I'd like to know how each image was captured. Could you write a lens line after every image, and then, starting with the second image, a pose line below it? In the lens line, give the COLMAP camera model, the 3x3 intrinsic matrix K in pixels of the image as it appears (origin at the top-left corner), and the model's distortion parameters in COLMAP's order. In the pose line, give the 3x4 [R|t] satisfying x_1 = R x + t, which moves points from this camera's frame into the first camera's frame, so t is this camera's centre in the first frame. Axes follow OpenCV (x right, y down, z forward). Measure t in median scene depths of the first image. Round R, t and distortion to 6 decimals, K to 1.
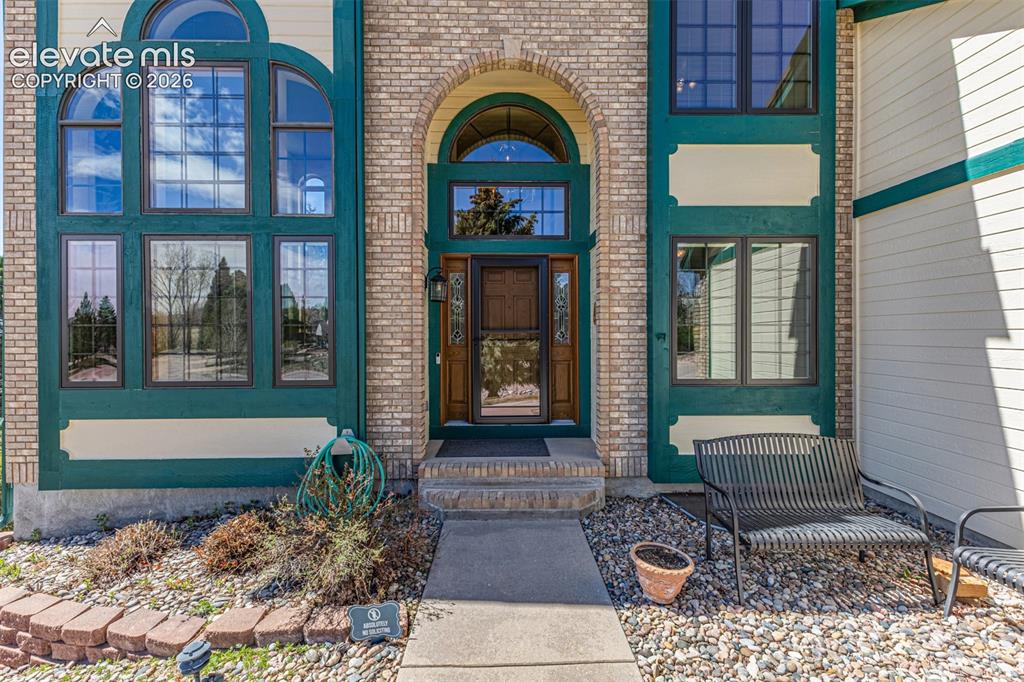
lens RADIAL K [[441.4, 0, 509.3], [0, 441.4, 345.2], [0, 0, 1]] dist [0.003491, 0.000215]
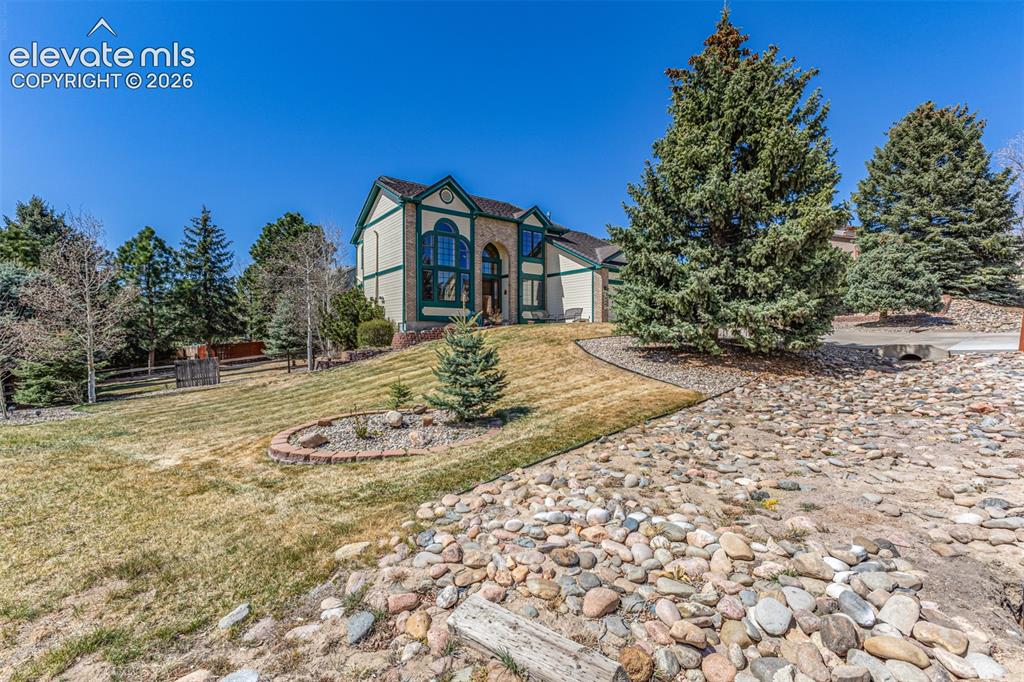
lens RADIAL K [[441.4, 0, 513.7], [0, 441.4, 337.7], [0, 0, 1]] dist [0.003491, 0.000215]
pose [[0.808213, 0.000810, 0.588890, -2.833370], [-0.001302, 0.999999, 0.000413, 0.467599], [-0.588889, -0.001101, 0.808213, -3.243100]]
